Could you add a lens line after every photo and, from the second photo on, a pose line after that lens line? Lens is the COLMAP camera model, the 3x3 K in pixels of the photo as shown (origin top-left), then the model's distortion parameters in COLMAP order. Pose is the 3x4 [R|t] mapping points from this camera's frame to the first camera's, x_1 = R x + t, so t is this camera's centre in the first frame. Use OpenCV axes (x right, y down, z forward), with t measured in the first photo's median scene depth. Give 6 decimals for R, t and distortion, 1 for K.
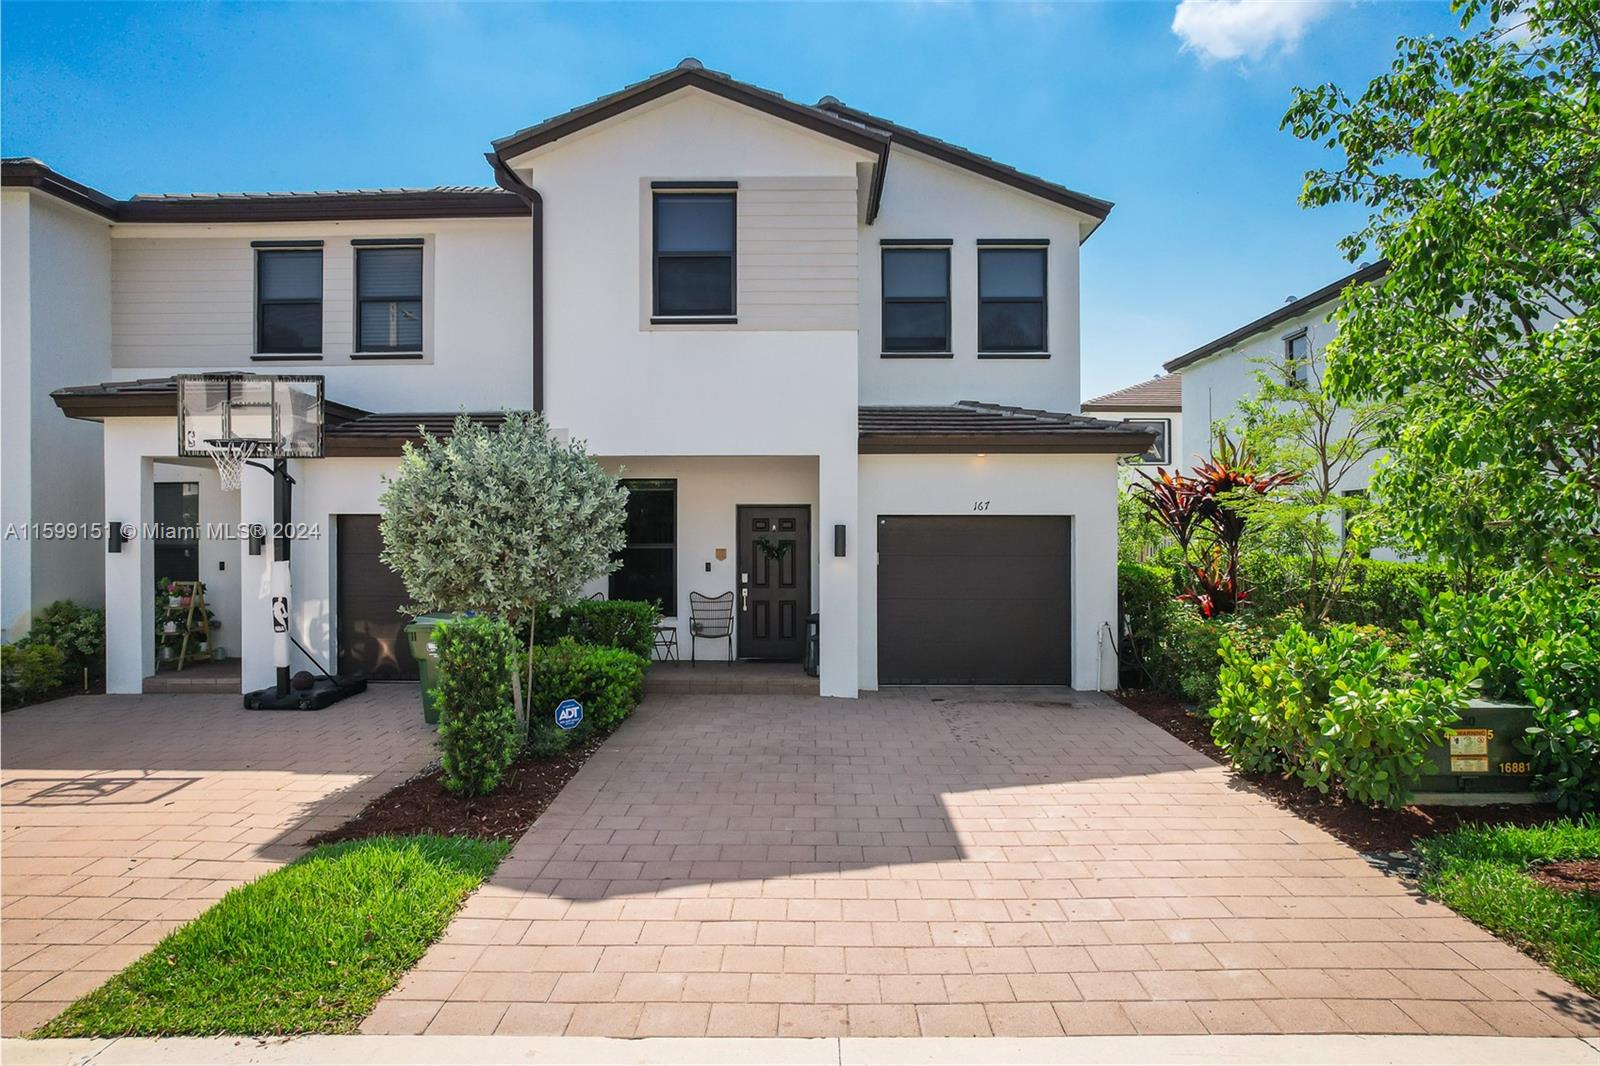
lens RADIAL K [[1031.1, 0, 795.3], [0, 1031.1, 533.2], [0, 0, 1]] dist [-0.055695, 0.036218]
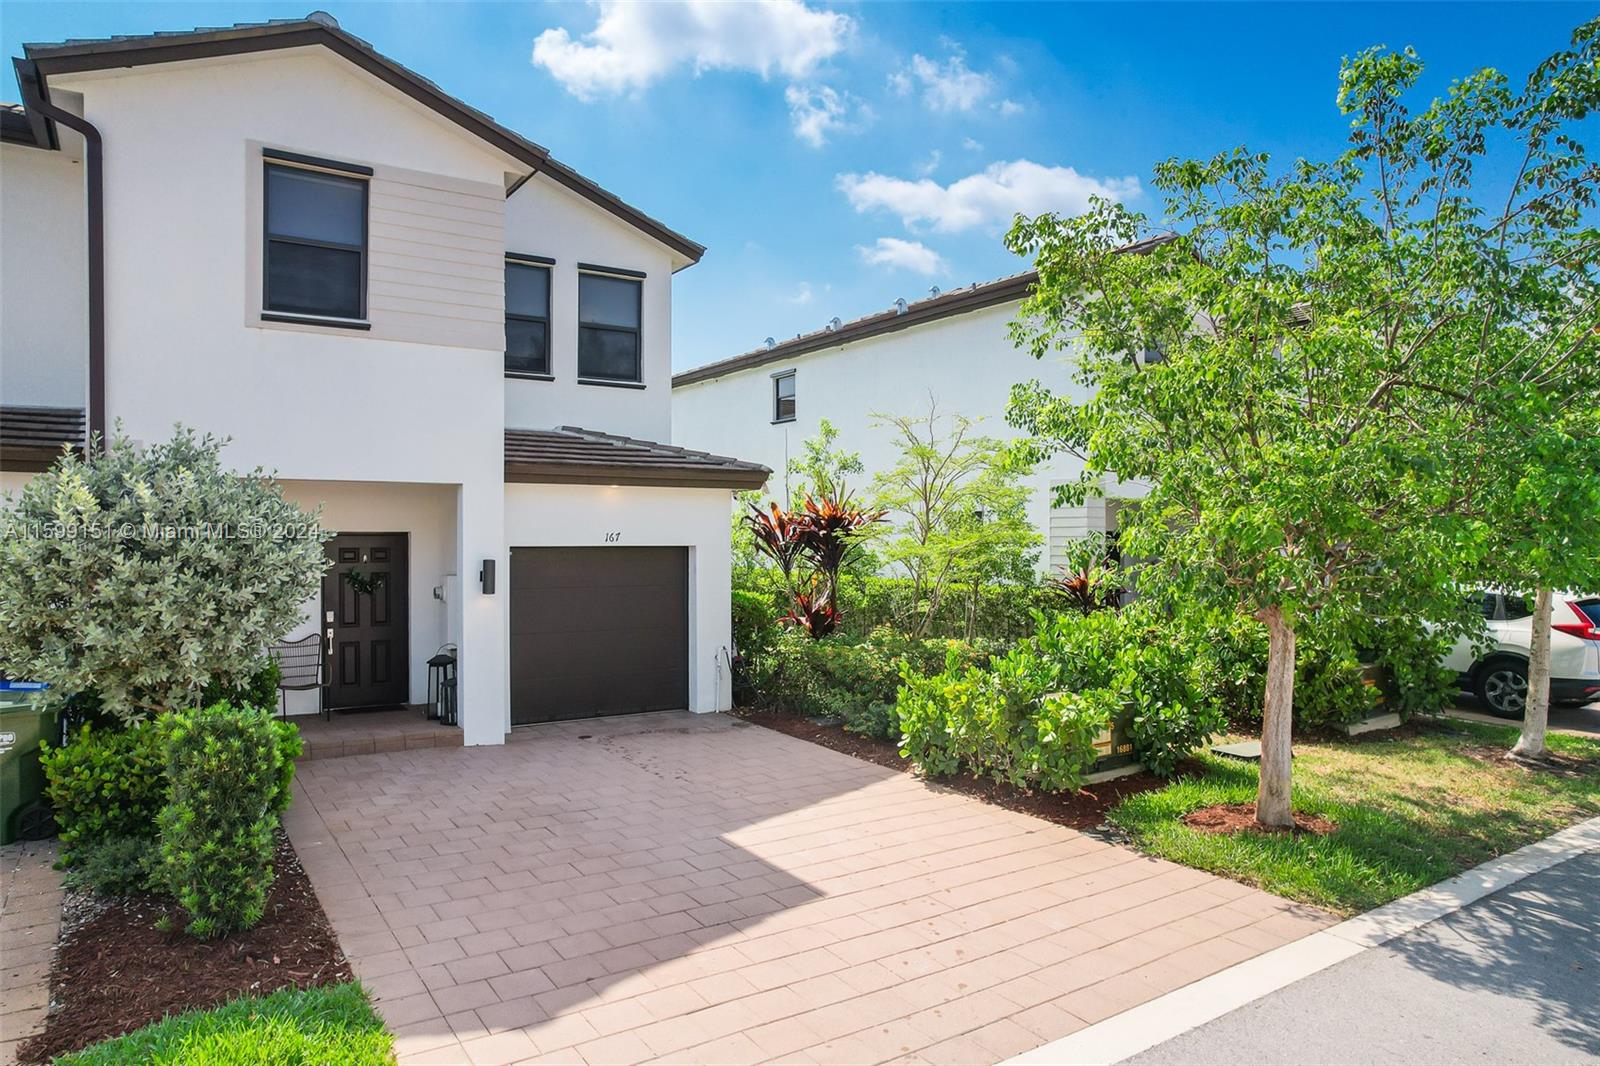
lens RADIAL K [[1031.1, 0, 852.5], [0, 1031.1, 535.7], [0, 0, 1]] dist [-0.055695, 0.036218]
pose [[0.816786, 0.003813, 0.576928, -0.219400], [-0.002217, 0.999992, -0.003470, -0.026947], [-0.576936, 0.001555, 0.816788, 0.056565]]
